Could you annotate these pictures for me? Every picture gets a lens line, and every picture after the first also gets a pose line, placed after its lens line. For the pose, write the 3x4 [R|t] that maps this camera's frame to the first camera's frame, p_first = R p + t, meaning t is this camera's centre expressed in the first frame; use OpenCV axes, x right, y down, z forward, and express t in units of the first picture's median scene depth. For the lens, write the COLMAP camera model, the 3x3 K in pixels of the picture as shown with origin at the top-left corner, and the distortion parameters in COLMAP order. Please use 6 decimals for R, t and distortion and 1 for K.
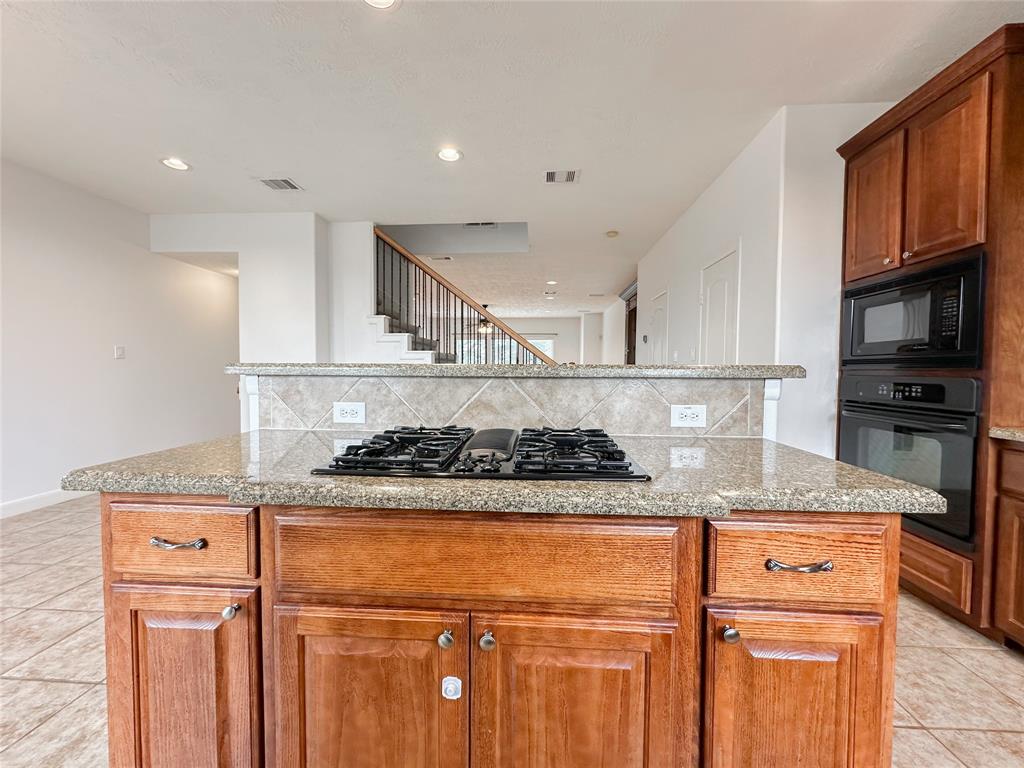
lens RADIAL K [[405.1, 0, 512.0], [0, 405.1, 384.0], [0, 0, 1]] dist [-0.009418, 0.000357]
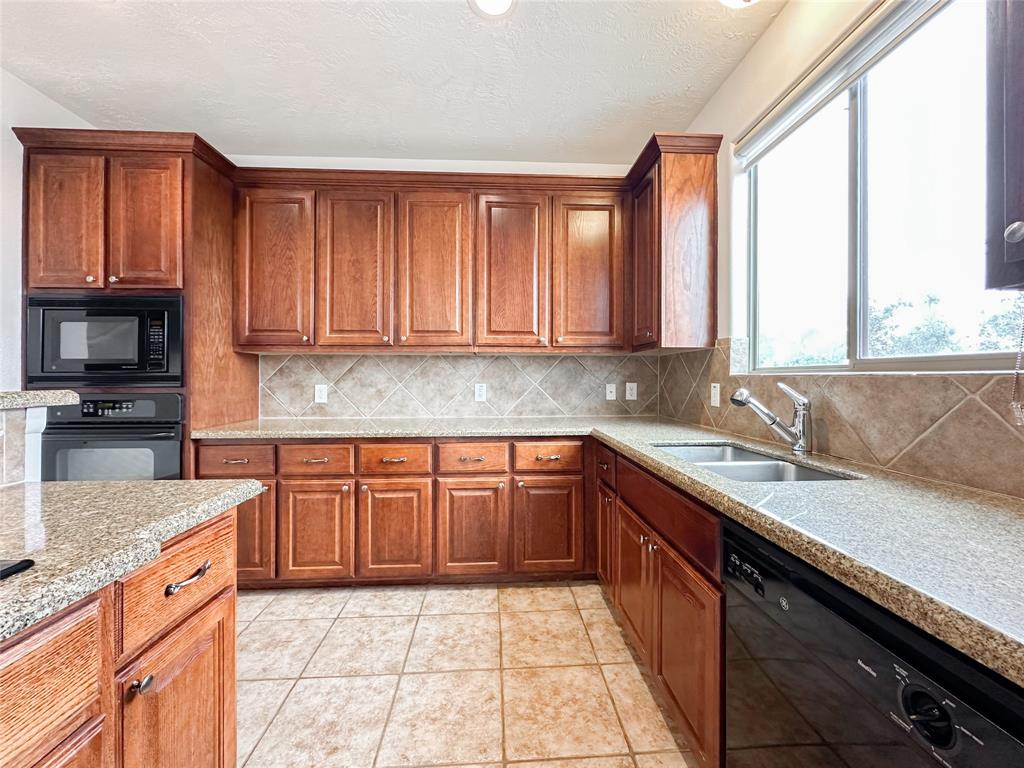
lens RADIAL K [[405.1, 0, 512.0], [0, 405.1, 384.0], [0, 0, 1]] dist [-0.009418, 0.000357]
pose [[-0.112672, -0.015946, 0.993504, -0.219091], [0.037815, 0.999078, 0.020324, -0.032118], [-0.992912, 0.039859, -0.111965, 0.101043]]
